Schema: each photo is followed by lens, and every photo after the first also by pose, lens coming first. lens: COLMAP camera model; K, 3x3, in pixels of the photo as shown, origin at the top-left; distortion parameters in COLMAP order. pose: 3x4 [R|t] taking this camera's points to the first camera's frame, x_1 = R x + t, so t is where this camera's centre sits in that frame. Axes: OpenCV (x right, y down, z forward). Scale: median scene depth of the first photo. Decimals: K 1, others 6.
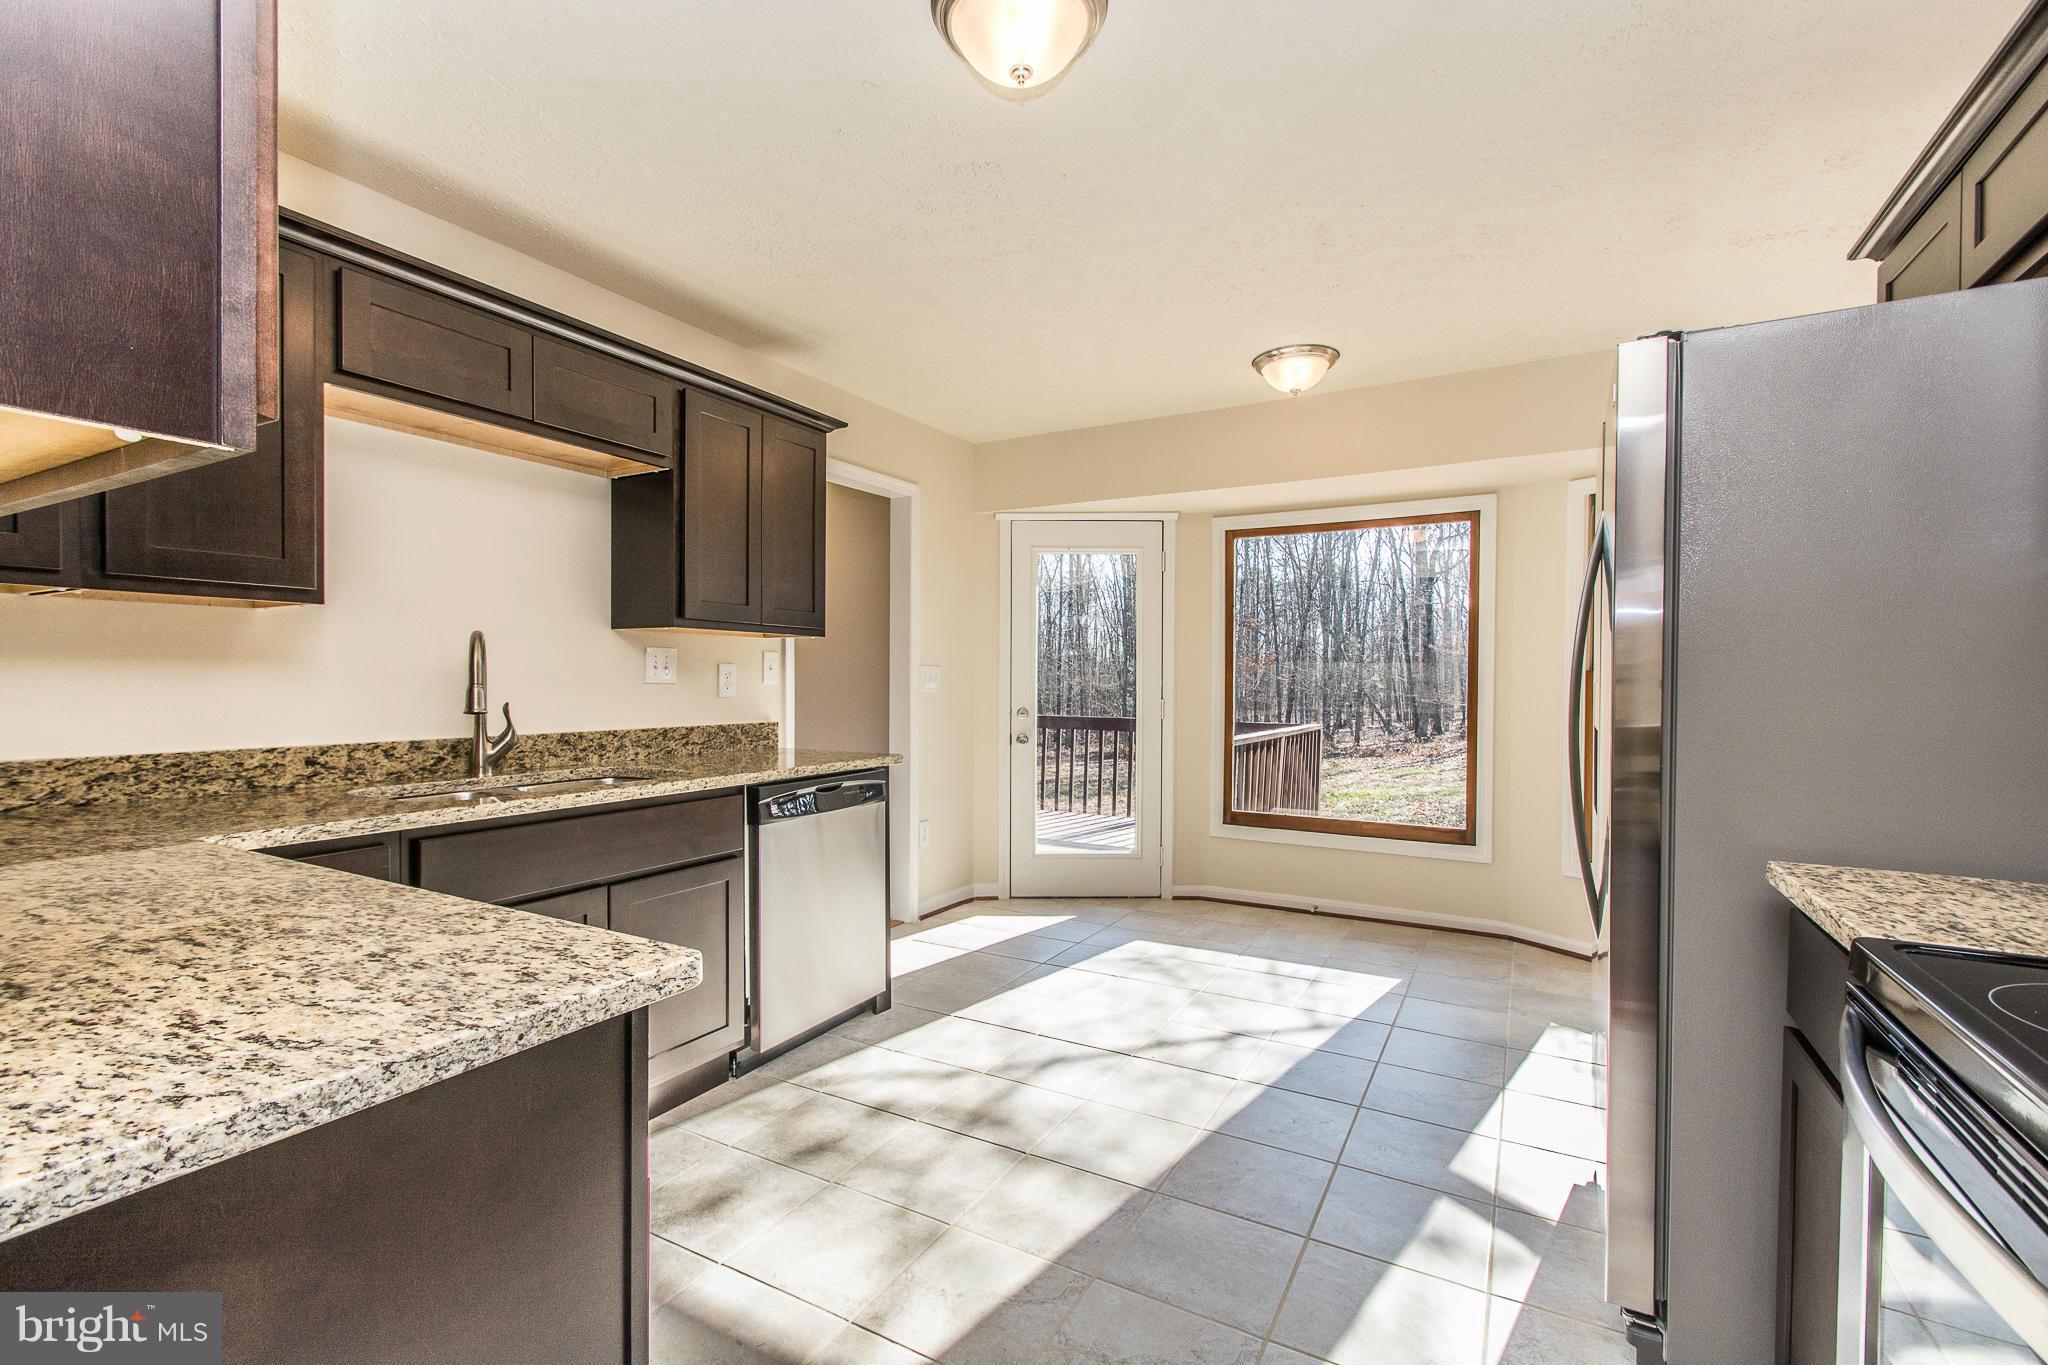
lens RADIAL K [[909.7, 0, 1004.7], [0, 909.7, 688.3], [0, 0, 1]] dist [0.001786, -0.000116]
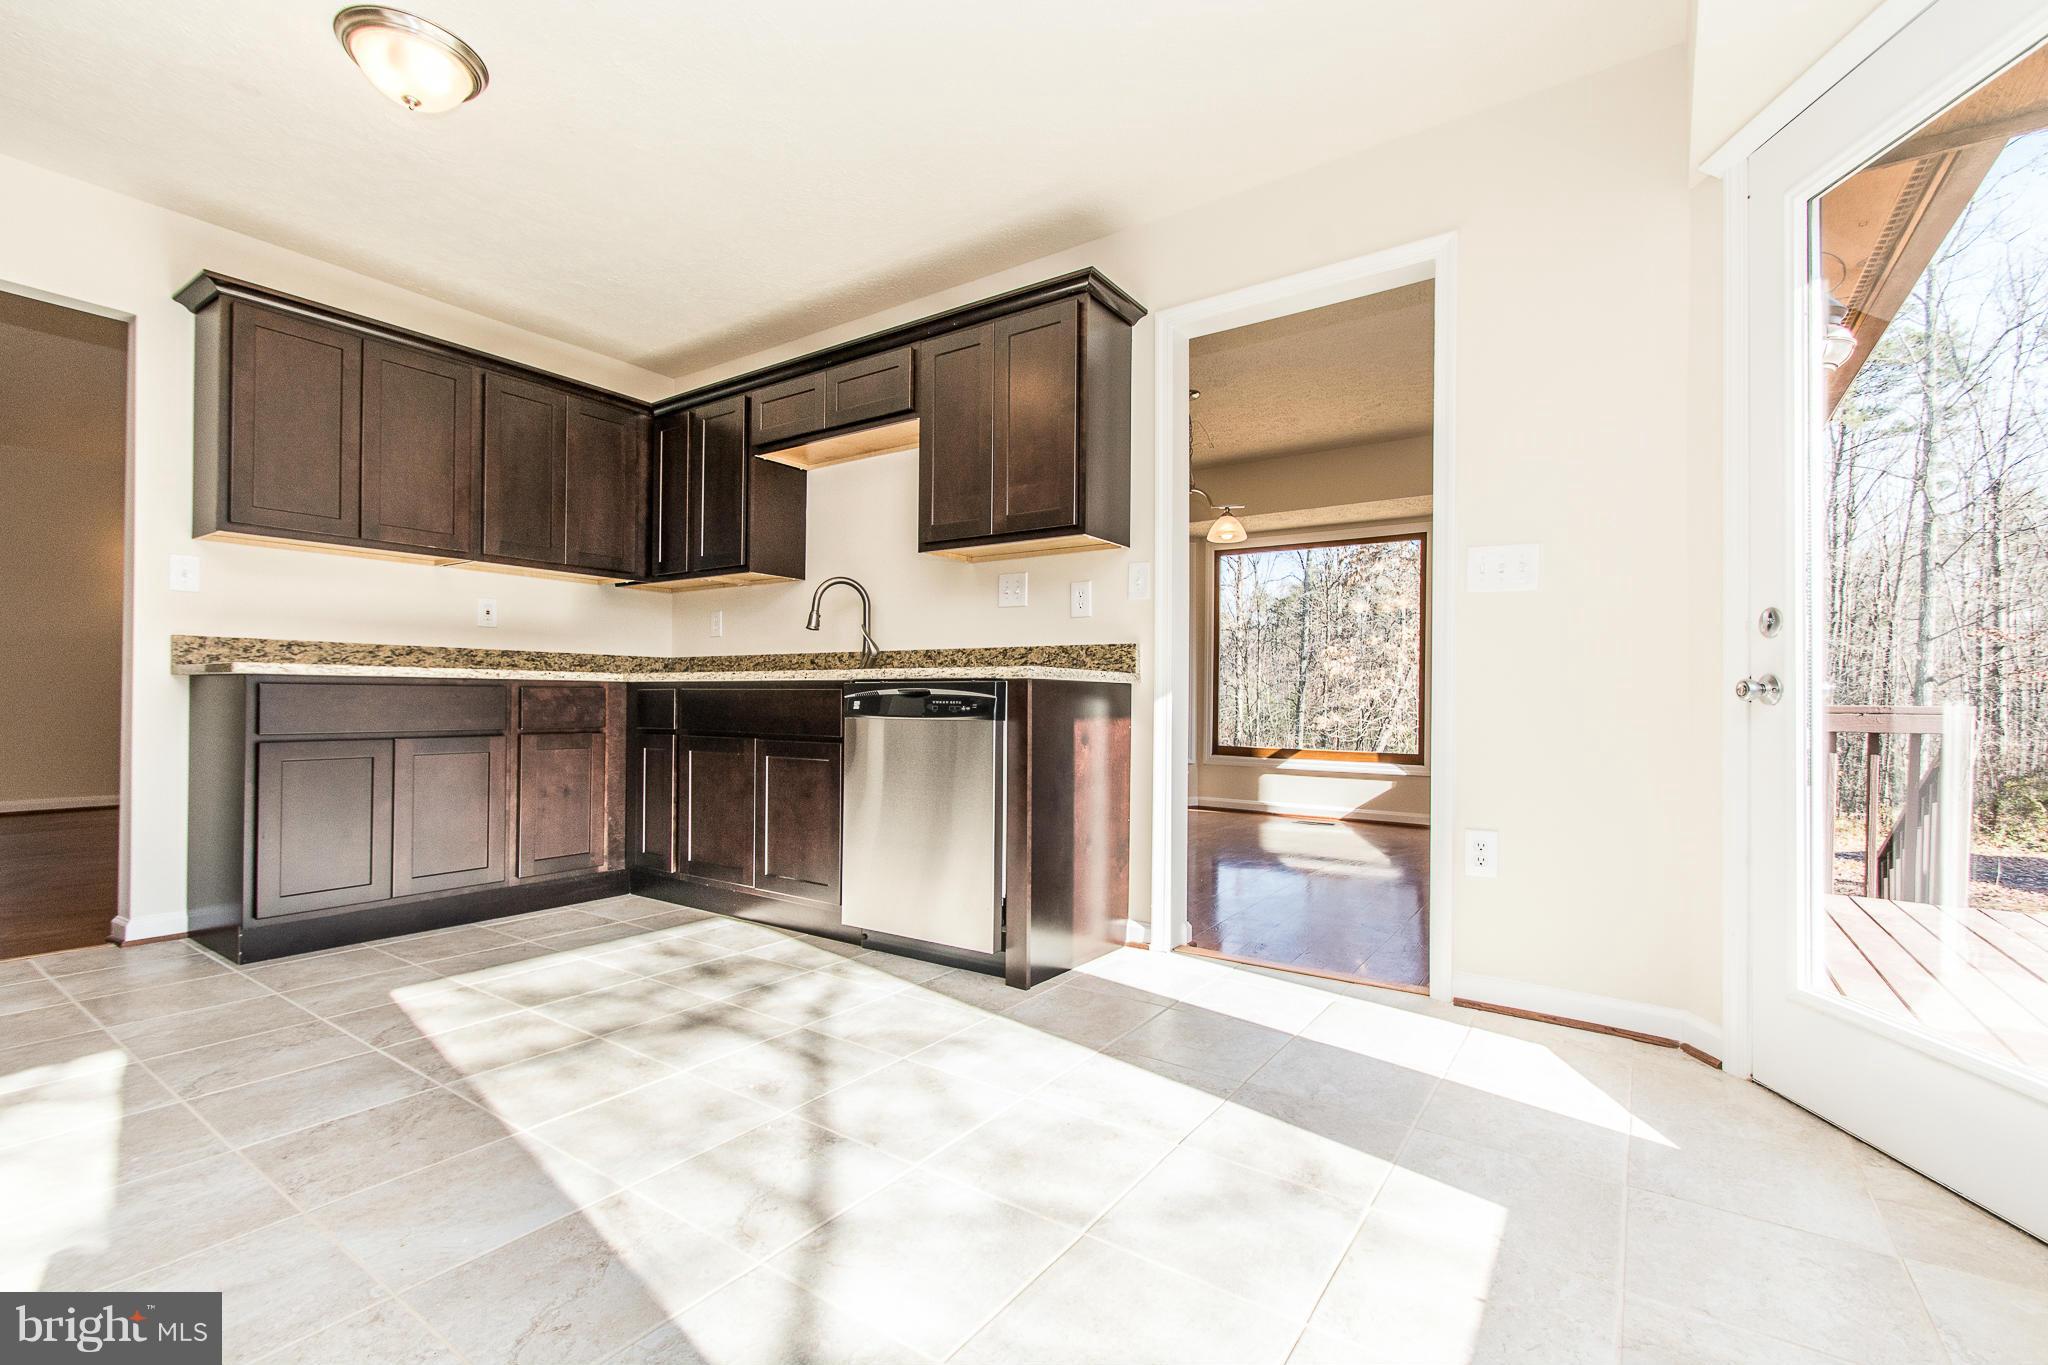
lens RADIAL K [[907.2, 0, 1023.3], [0, 907.2, 689.9], [0, 0, 1]] dist [-0.002300, -0.000222]
pose [[-0.090678, -0.019264, -0.995694, 0.720842], [-0.021530, 0.999617, -0.017379, 0.115363], [0.995648, 0.019861, -0.091058, 1.151649]]
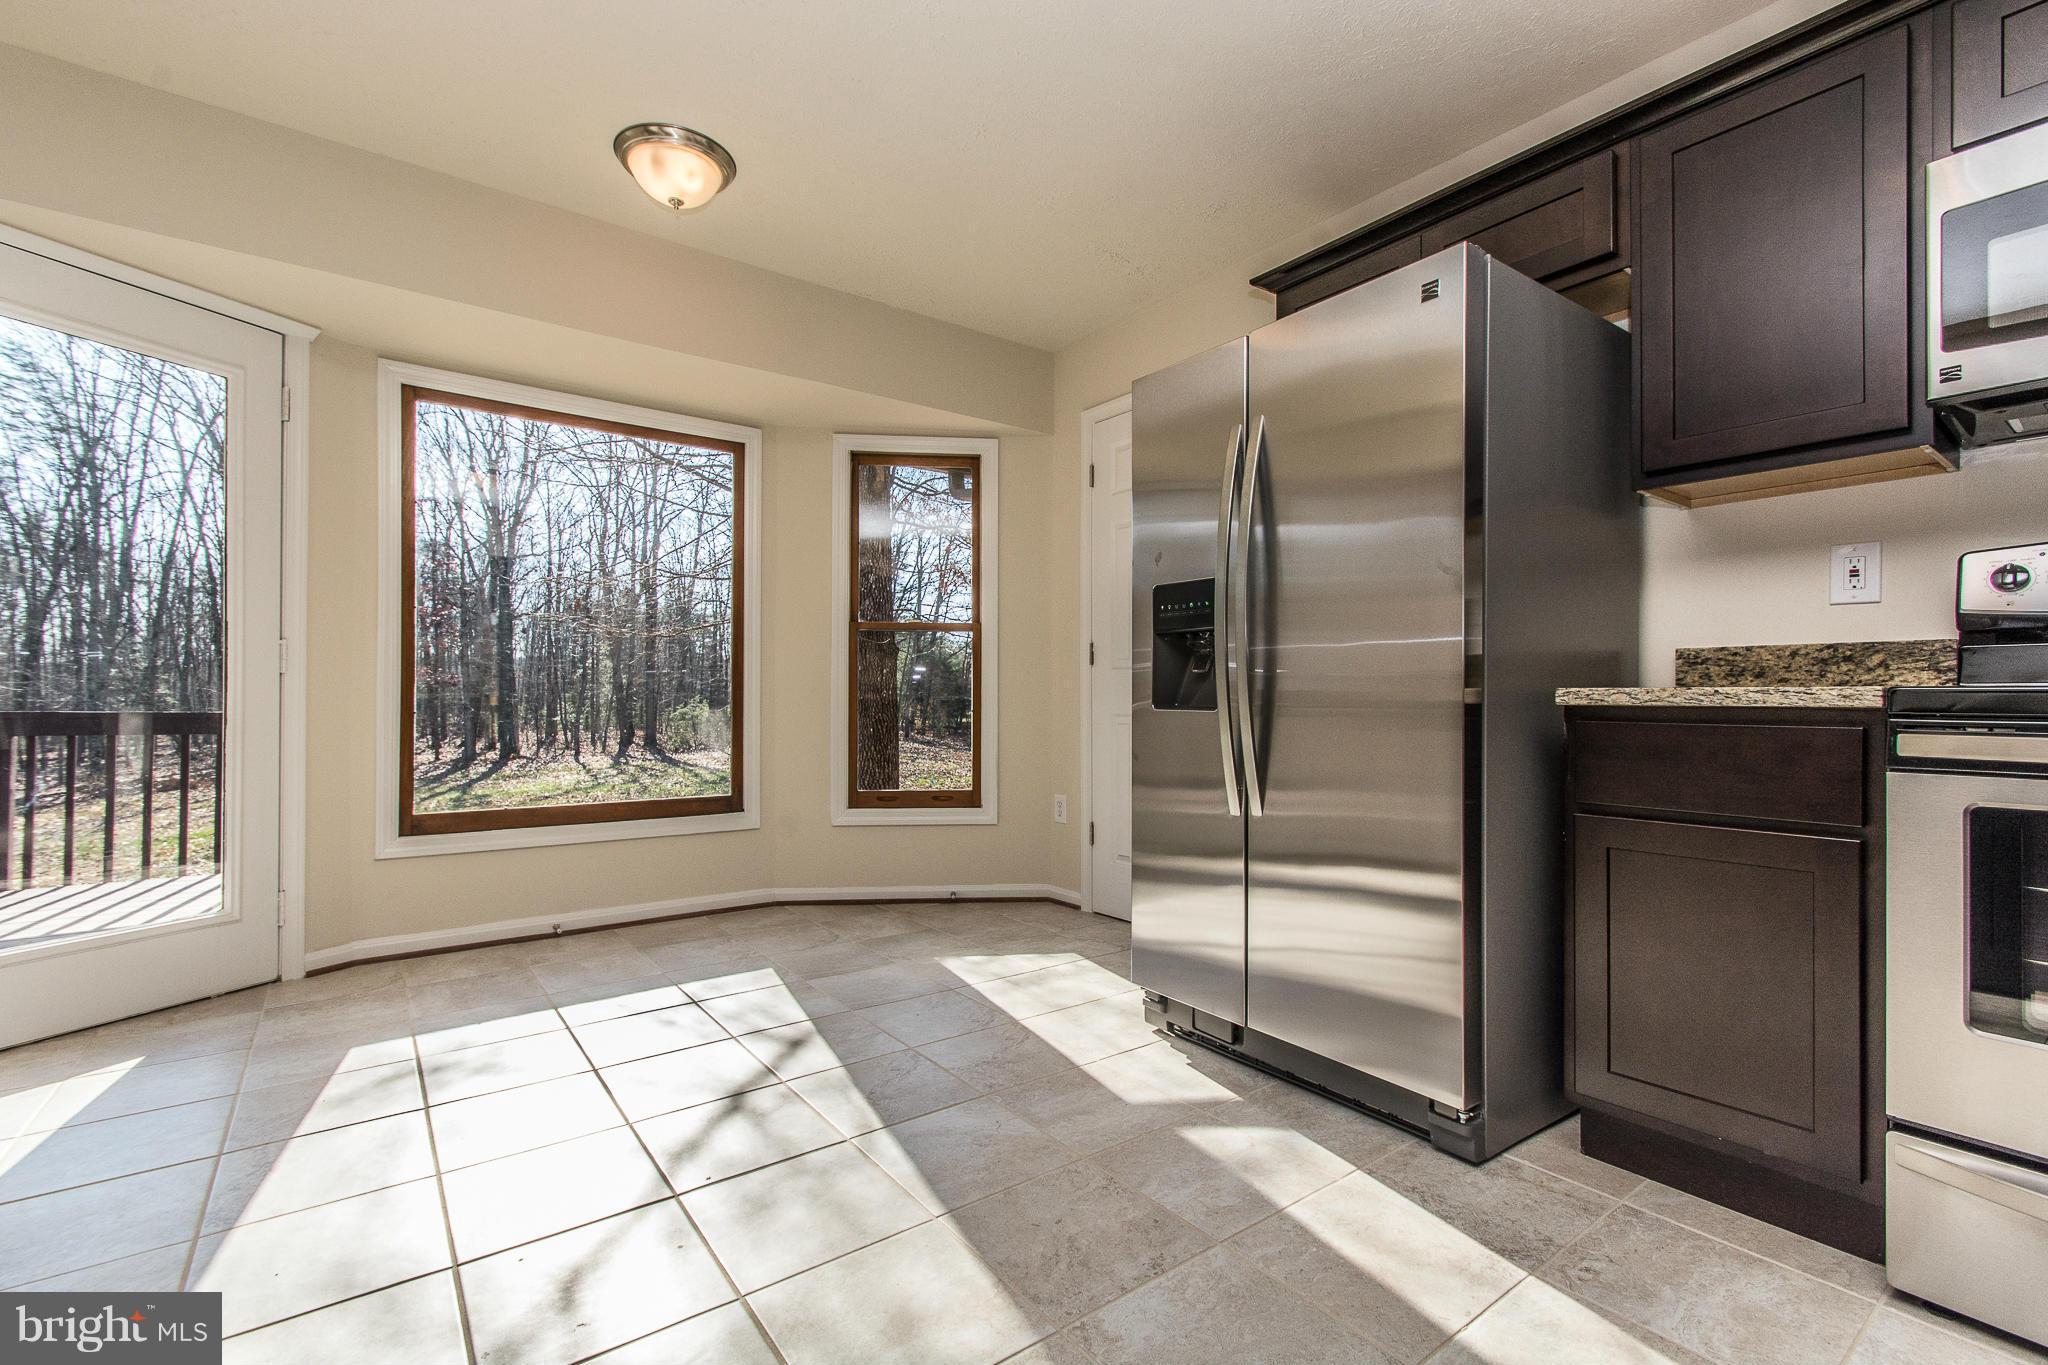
lens RADIAL K [[894.4, 0, 1056.9], [0, 894.4, 693.7], [0, 0, 1]] dist [-0.002360, -0.000709]
pose [[0.378799, -0.000022, 0.925479, -0.271477], [0.009403, 0.999948, -0.003825, 0.088558], [-0.925431, 0.010151, 0.378779, 0.532759]]
